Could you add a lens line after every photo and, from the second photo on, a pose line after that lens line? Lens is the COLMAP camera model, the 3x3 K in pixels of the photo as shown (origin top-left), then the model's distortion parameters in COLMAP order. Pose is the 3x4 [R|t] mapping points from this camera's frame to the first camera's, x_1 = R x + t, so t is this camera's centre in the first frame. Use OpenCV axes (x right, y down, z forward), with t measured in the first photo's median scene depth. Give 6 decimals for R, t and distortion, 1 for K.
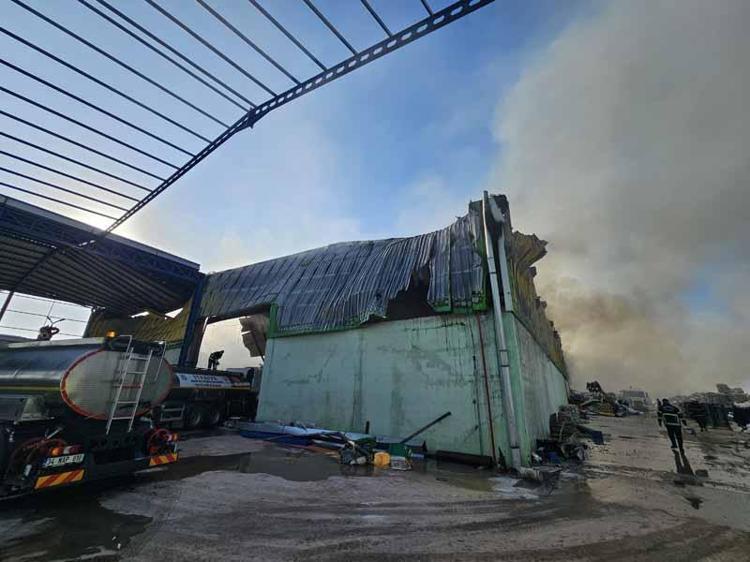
lens RADIAL K [[300.8, 0, 375.0], [0, 300.8, 281.0], [0, 0, 1]] dist [0.000223, 0.000109]
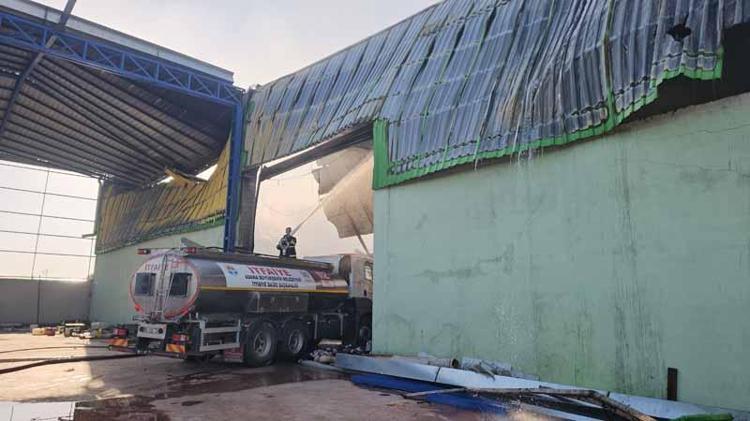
lens RADIAL K [[471.6, 0, 375.0], [0, 471.6, 210.5], [0, 0, 1]] dist [0.027829, -0.001056]
pose [[0.960266, -0.057571, -0.273084, -0.154112], [0.101402, 0.983592, 0.149211, 0.111583], [0.260013, -0.170973, 0.950348, 0.280263]]
